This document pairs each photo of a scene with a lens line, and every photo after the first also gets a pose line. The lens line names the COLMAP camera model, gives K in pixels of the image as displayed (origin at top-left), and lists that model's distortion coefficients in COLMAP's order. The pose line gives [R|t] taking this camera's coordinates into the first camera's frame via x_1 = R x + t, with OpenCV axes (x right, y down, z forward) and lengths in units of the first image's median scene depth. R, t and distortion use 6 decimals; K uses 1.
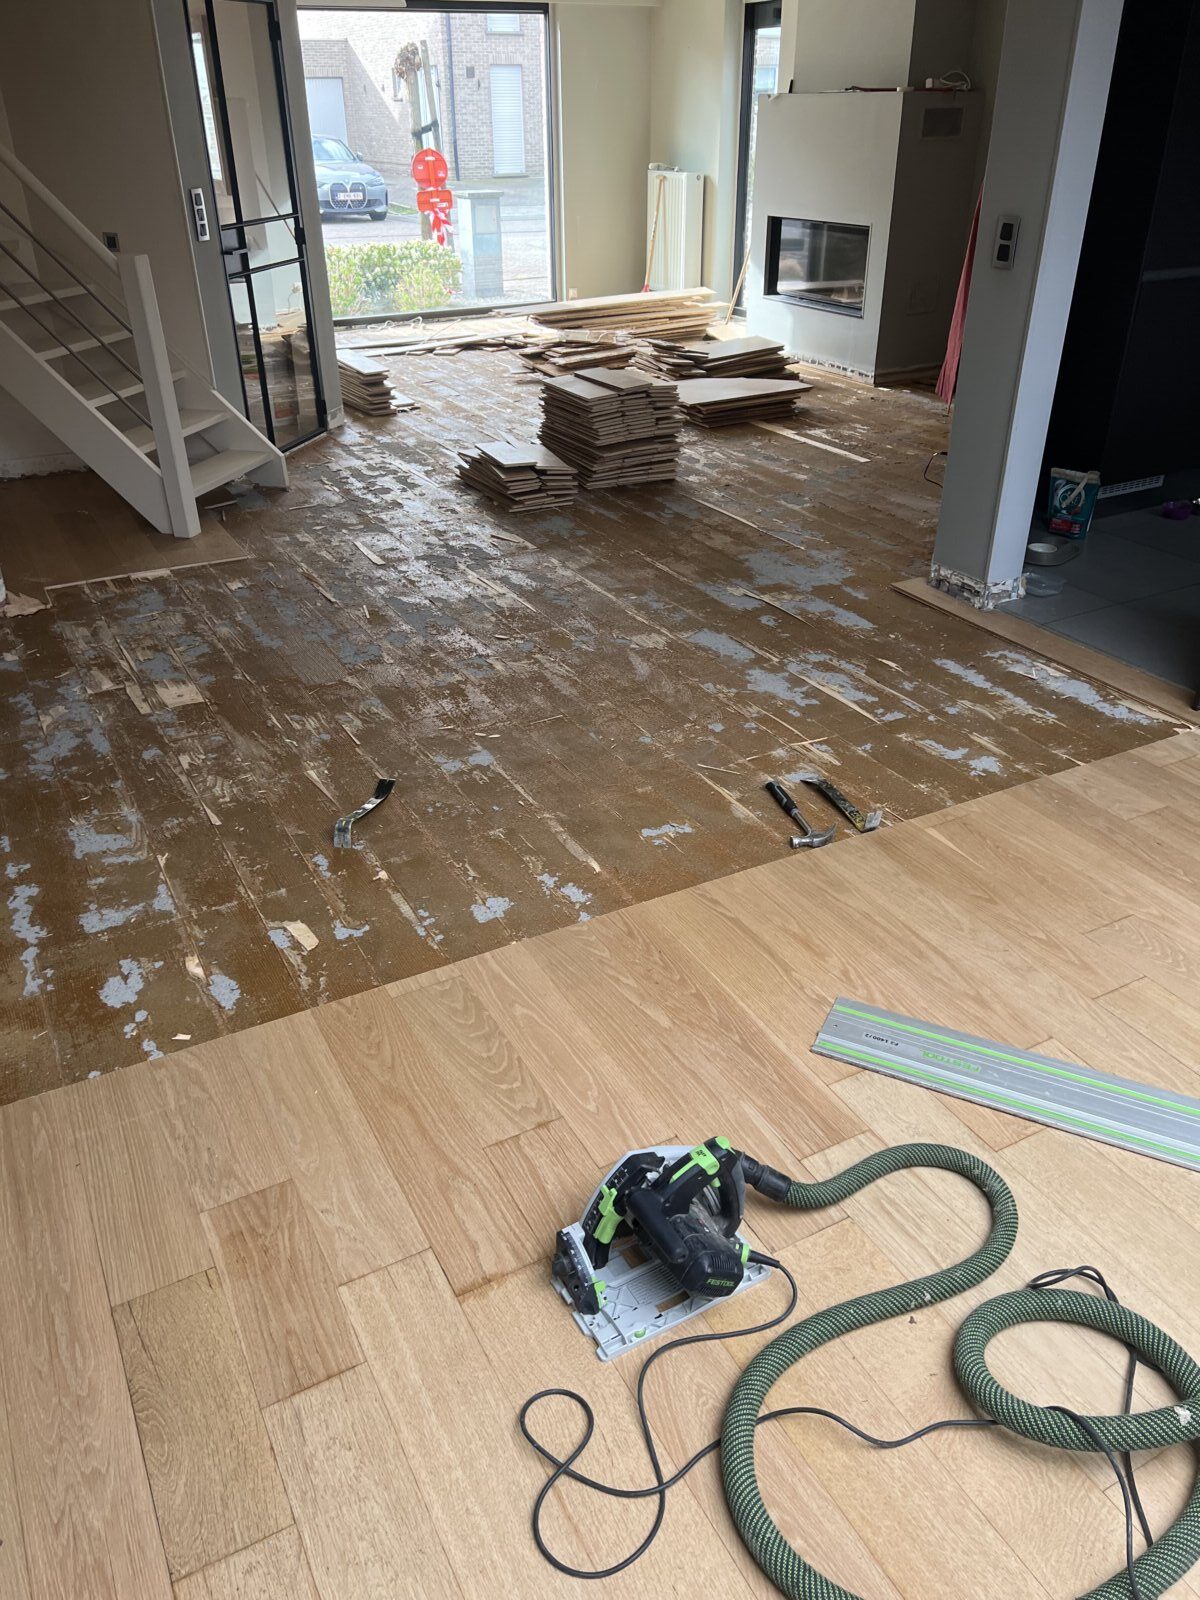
lens RADIAL K [[1216.4, 0, 591.9], [0, 1216.4, 802.7], [0, 0, 1]] dist [0.021893, -0.000658]
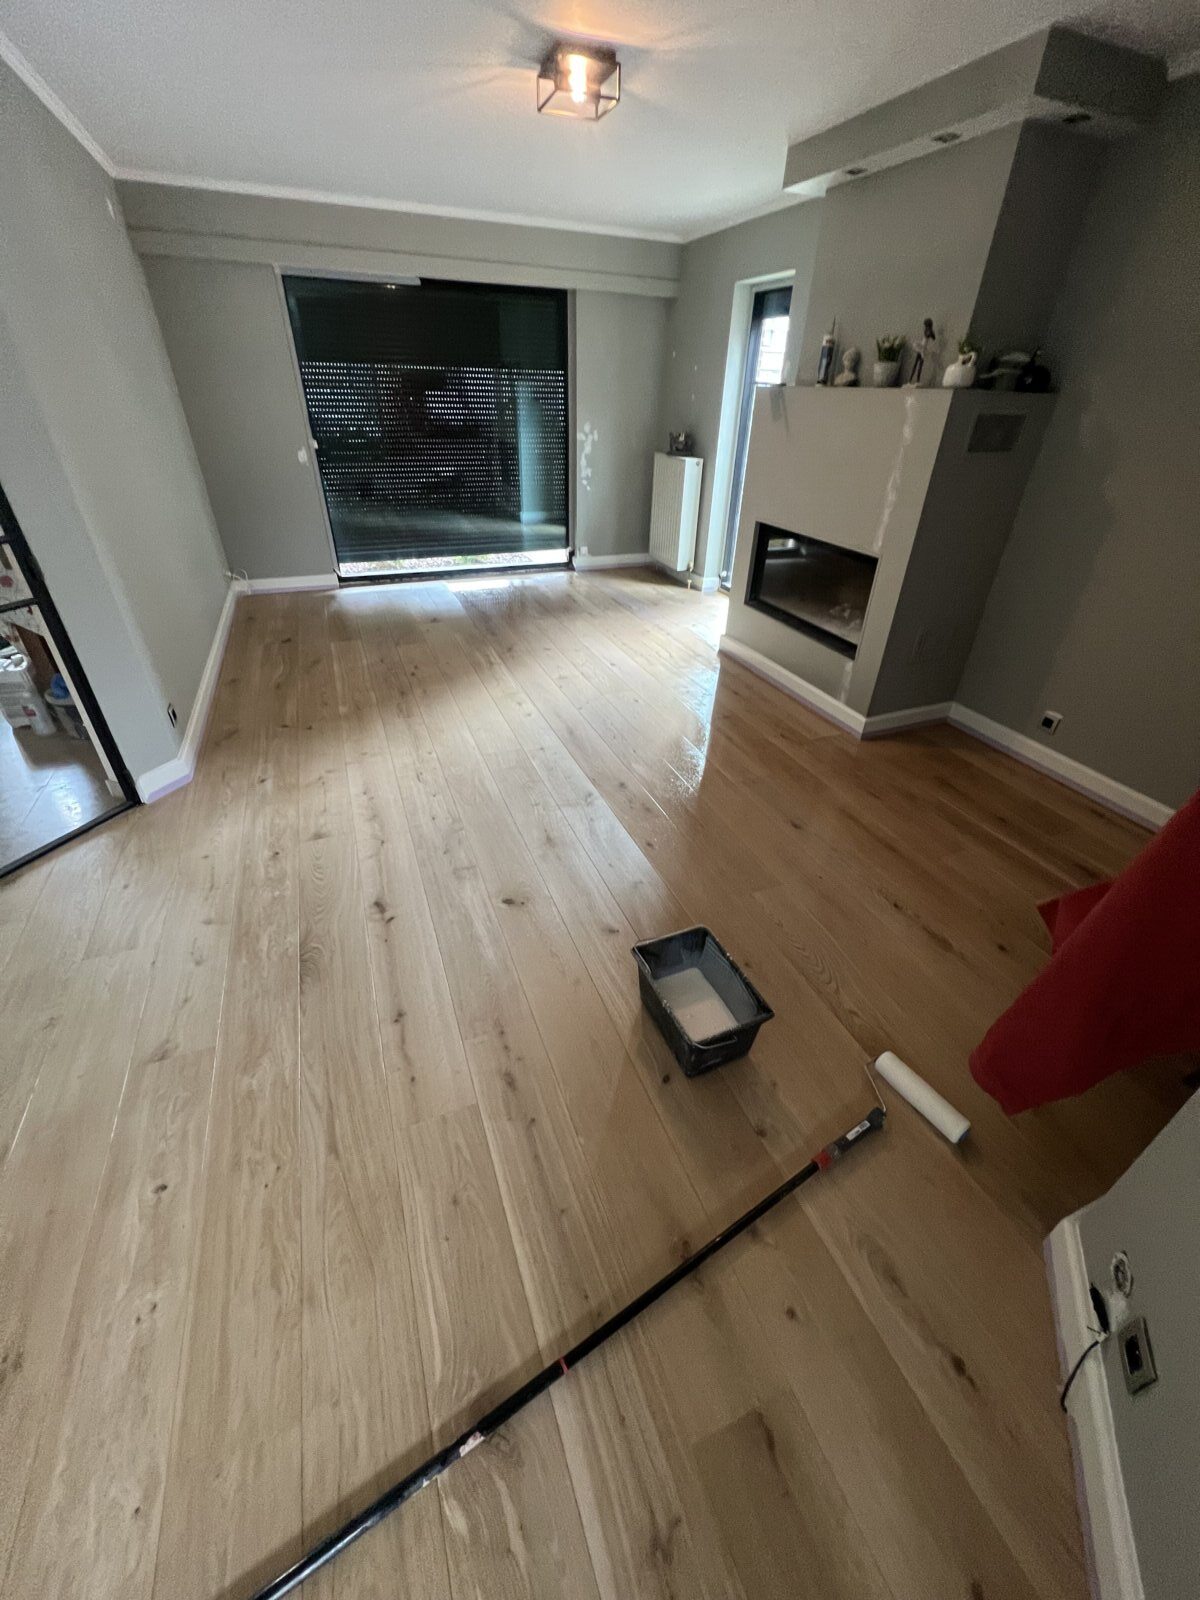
lens RADIAL K [[637.5, 0, 609.5], [0, 637.5, 790.5], [0, 0, 1]] dist [-0.000101, -0.000293]
pose [[0.994841, 0.082019, -0.059702, 0.088567], [-0.079331, 0.995782, 0.046085, -0.323914], [0.063231, -0.041111, 0.997152, 0.564963]]
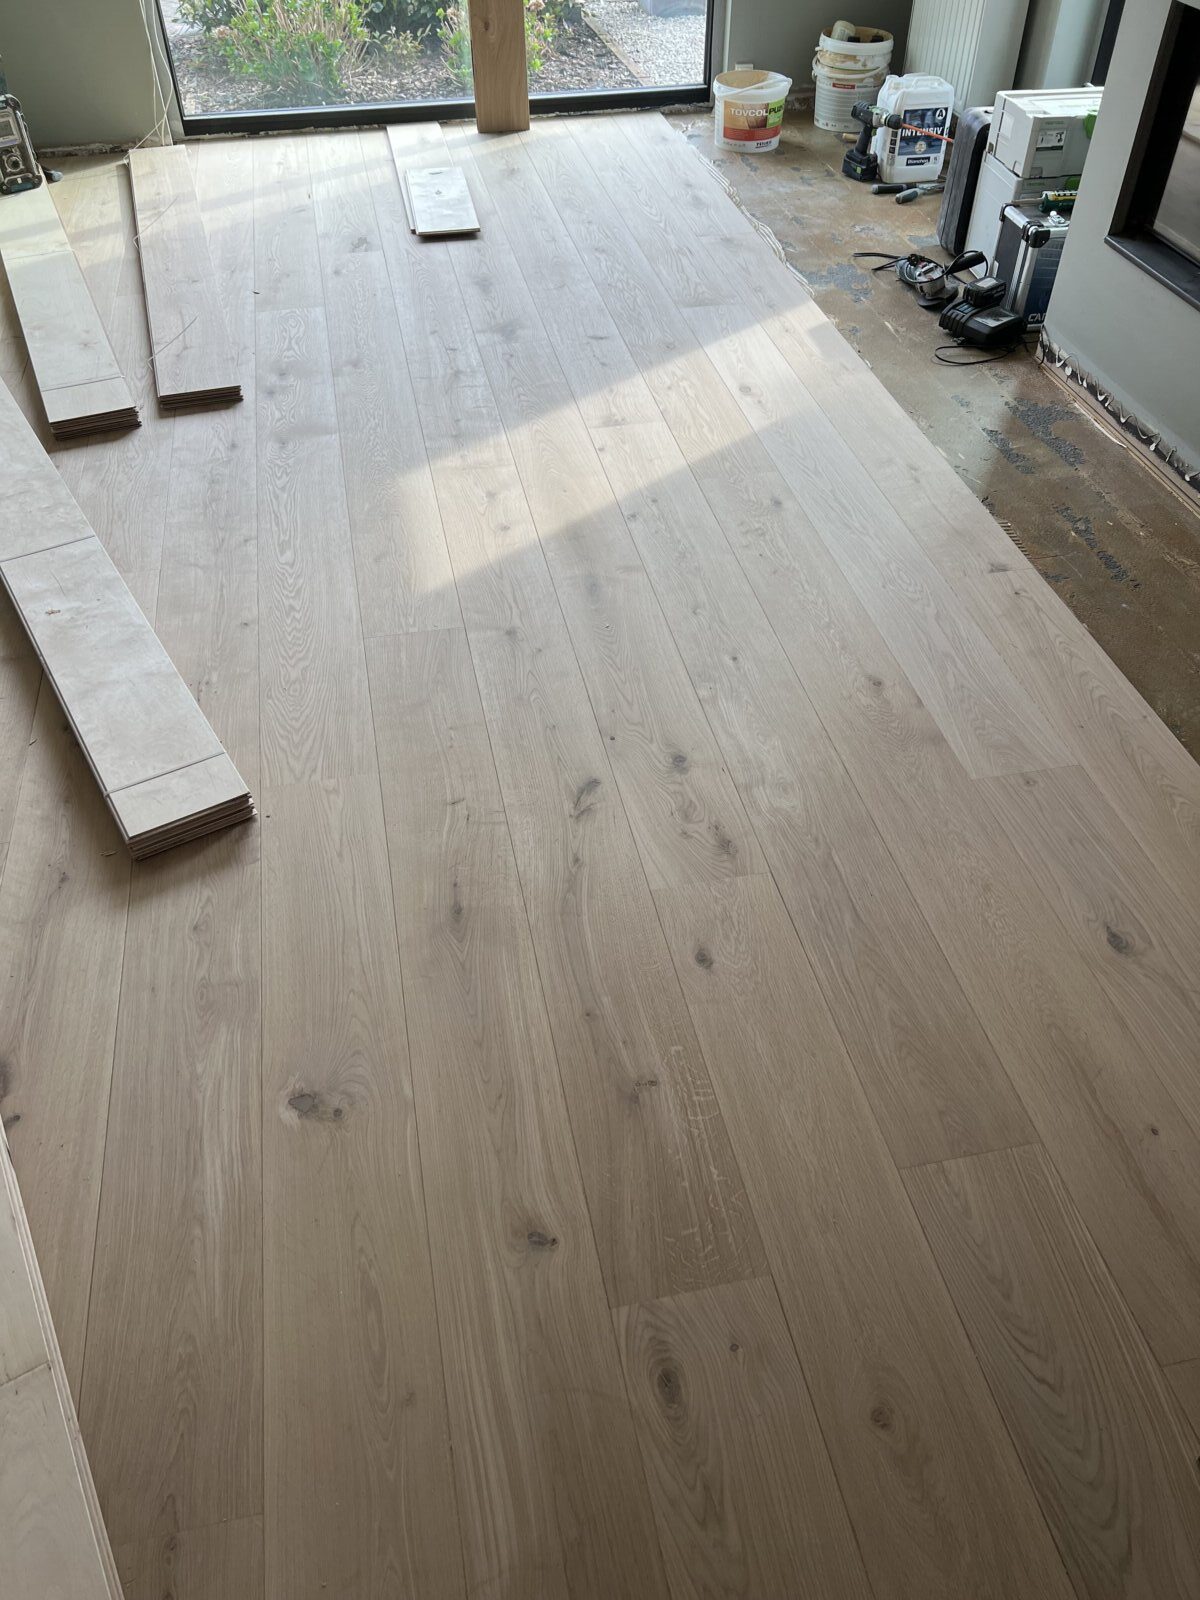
lens RADIAL K [[1216.4, 0, 591.9], [0, 1216.4, 802.7], [0, 0, 1]] dist [0.021893, -0.000658]
pose [[0.959717, 0.198024, -0.199323, 0.113558], [-0.141943, 0.953942, 0.264286, -0.376238], [0.242477, -0.225348, 0.943622, 0.672427]]
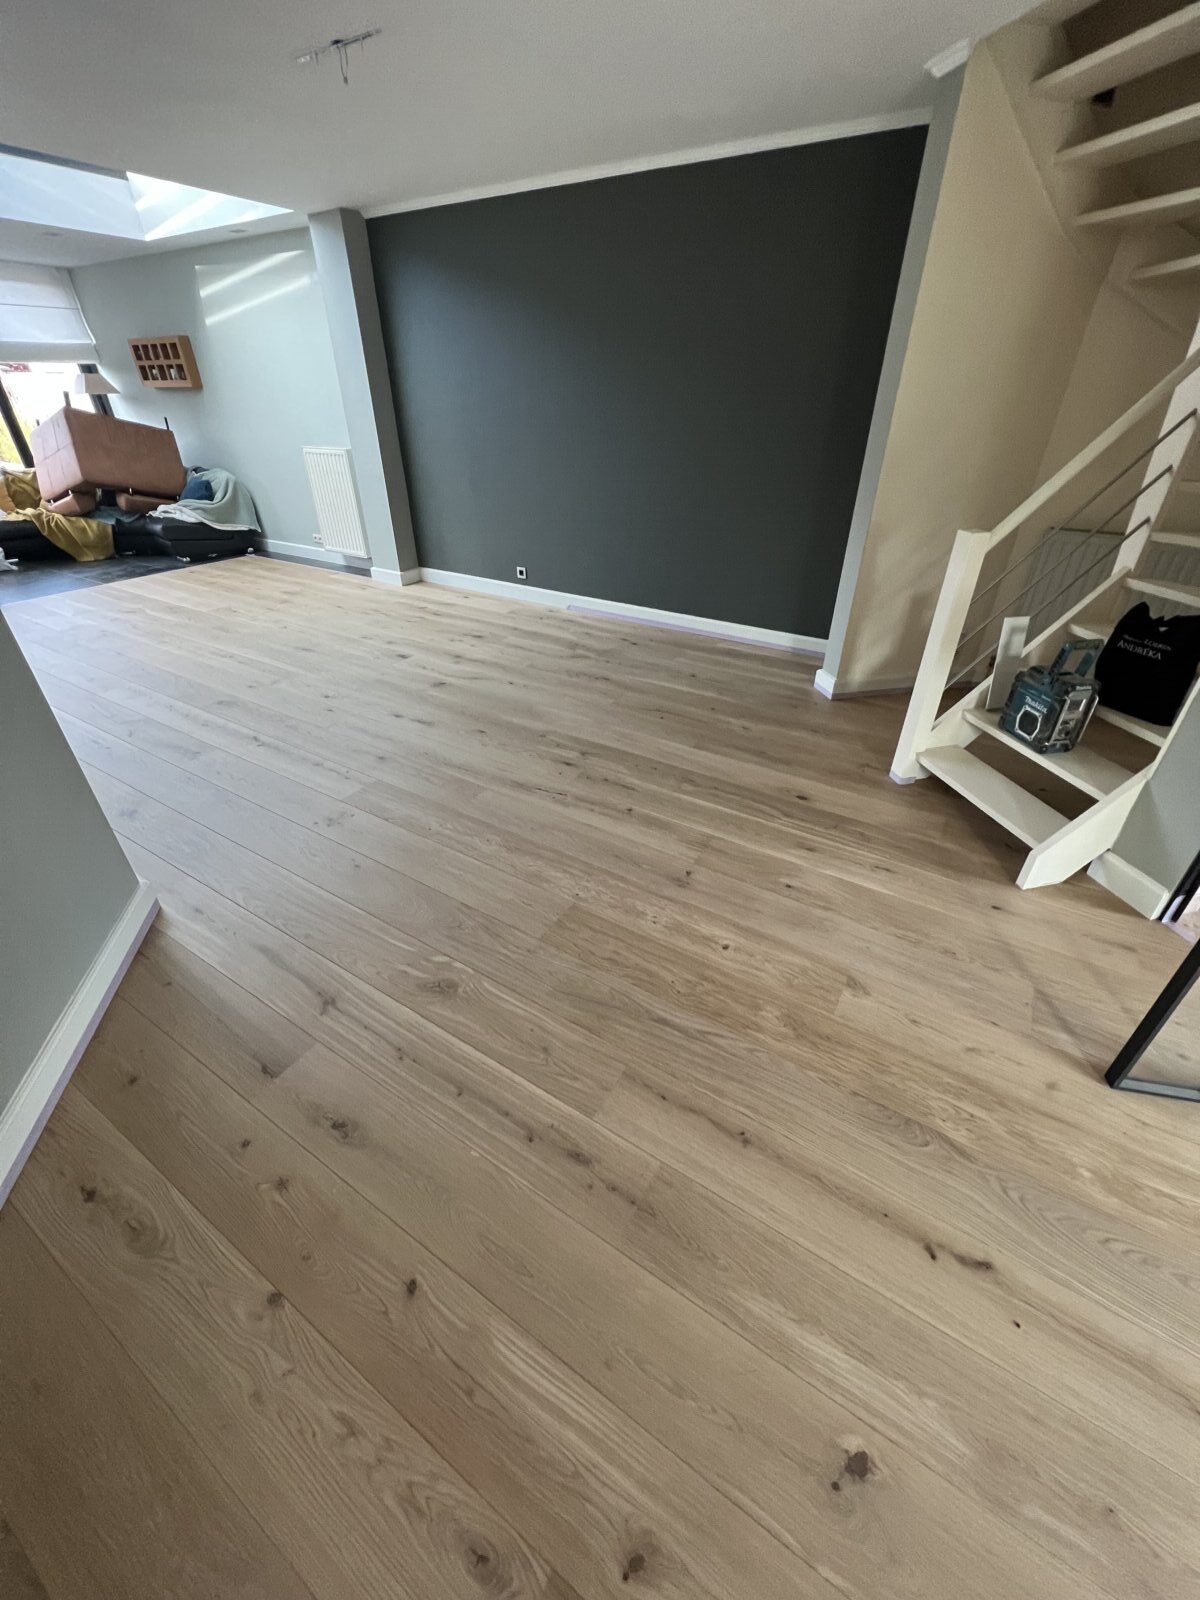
lens RADIAL K [[637.5, 0, 609.5], [0, 637.5, 790.5], [0, 0, 1]] dist [-0.000101, -0.000293]
pose [[-0.859432, 0.282790, -0.425919, 0.093153], [-0.248022, 0.497873, 0.831028, -0.434862], [0.447060, 0.819849, -0.357749, 0.765653]]
